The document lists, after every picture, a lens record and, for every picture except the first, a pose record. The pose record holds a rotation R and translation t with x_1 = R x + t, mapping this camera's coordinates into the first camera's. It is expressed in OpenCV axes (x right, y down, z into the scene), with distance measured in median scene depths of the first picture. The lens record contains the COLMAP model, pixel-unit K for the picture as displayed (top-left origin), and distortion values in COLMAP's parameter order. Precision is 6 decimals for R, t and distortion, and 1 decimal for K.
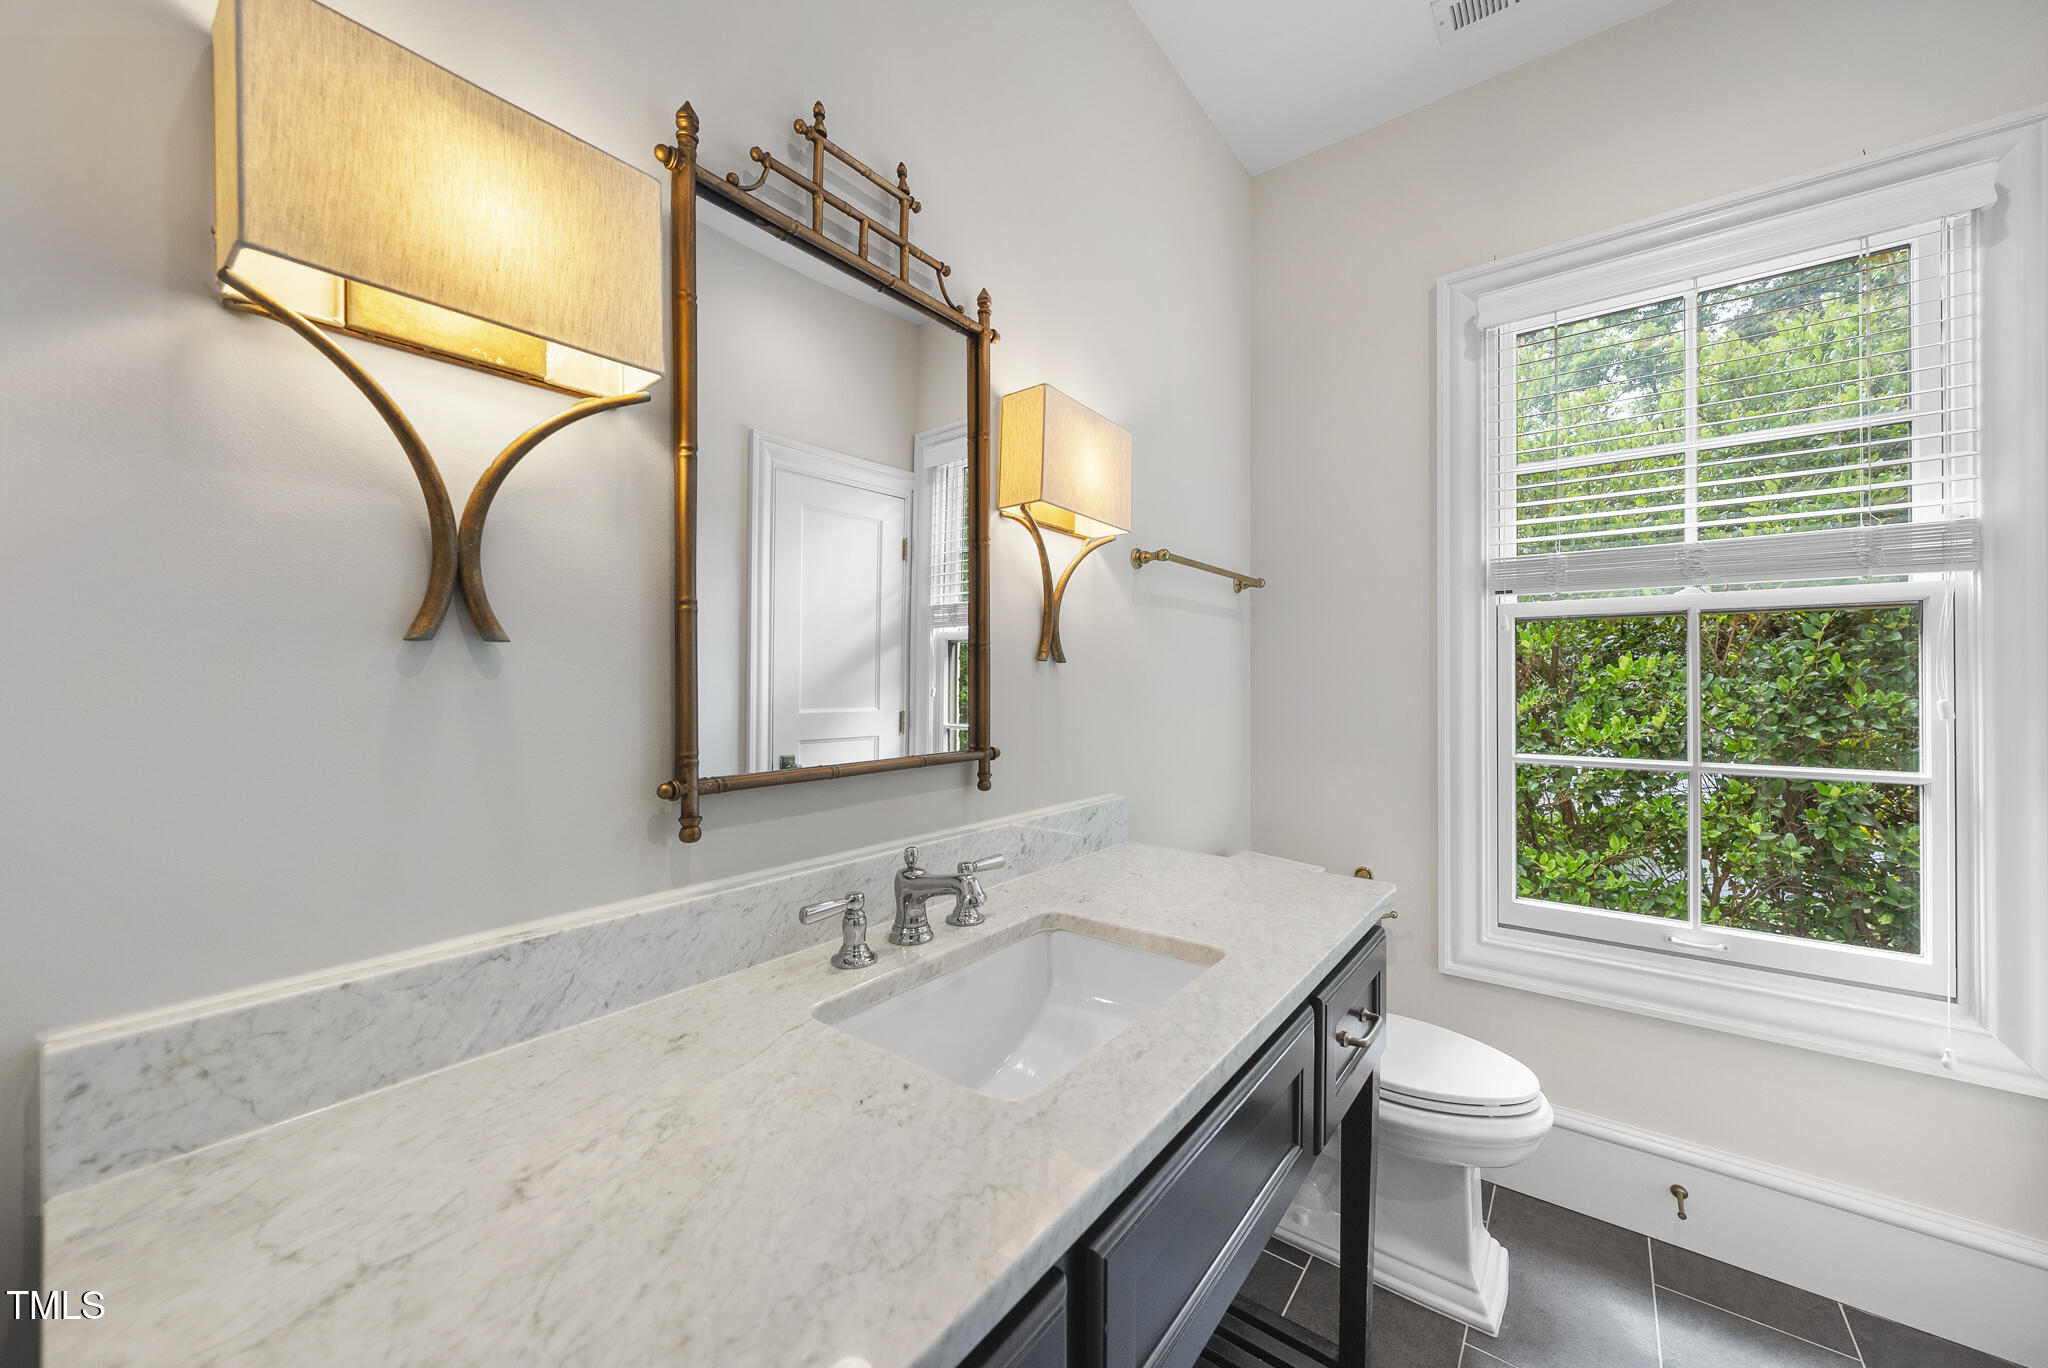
lens RADIAL K [[756.5, 0, 1022.9], [0, 756.5, 678.6], [0, 0, 1]] dist [0.002117, 0.000317]
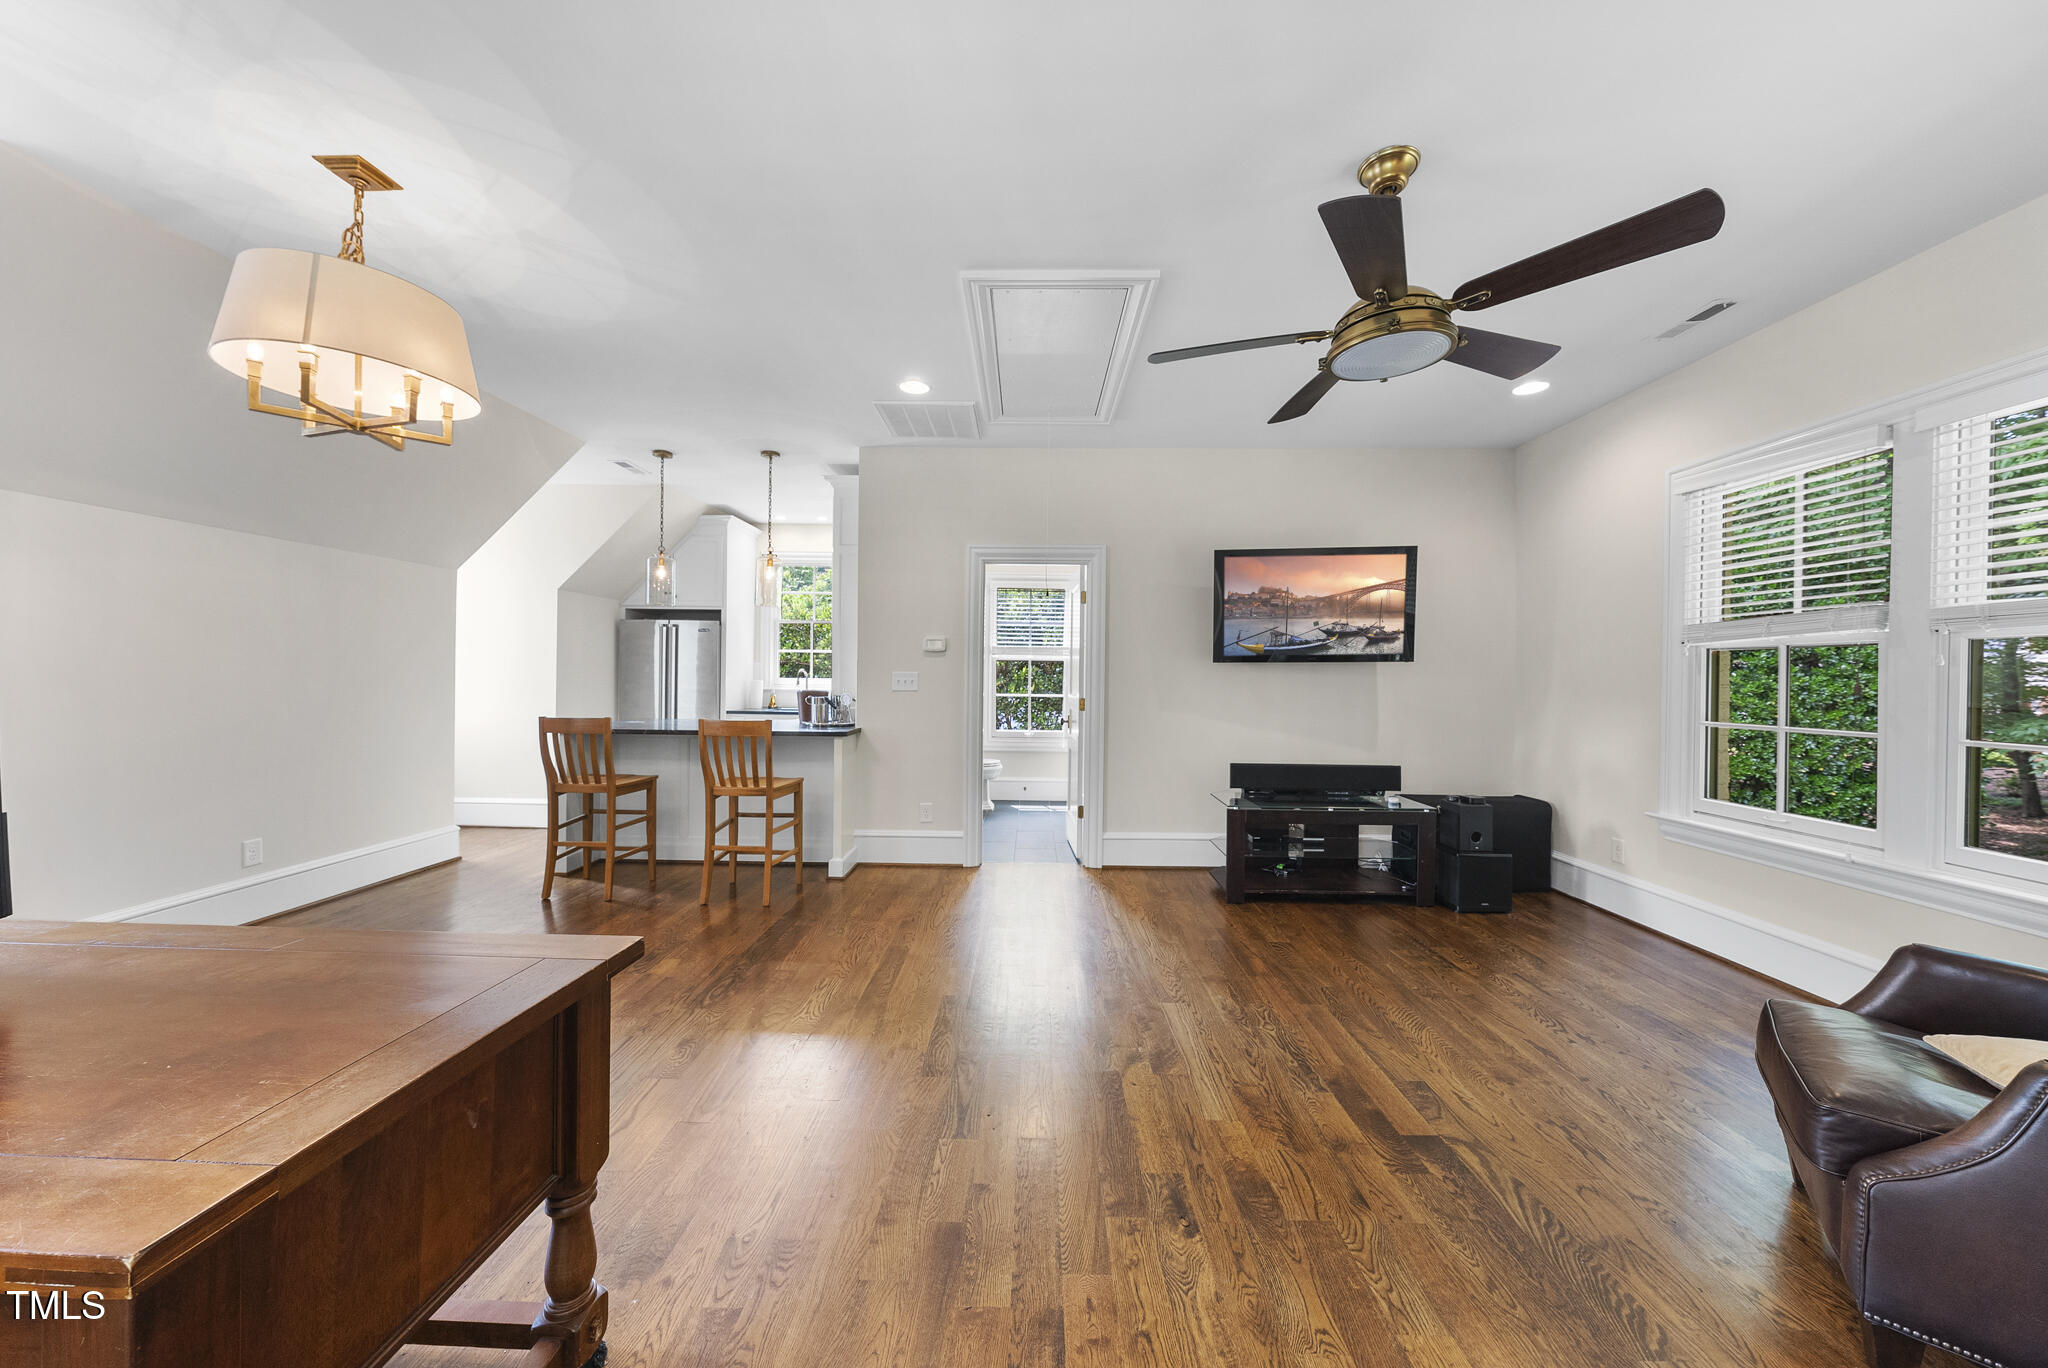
lens RADIAL K [[694.4, 0, 1023.7], [0, 694.4, 678.0], [0, 0, 1]] dist [-0.000448, -0.000192]
pose [[0.591879, -0.001360, -0.806026, 1.126758], [-0.003537, 0.999985, -0.004285, 0.001132], [0.806019, 0.005387, 0.591865, -1.511426]]
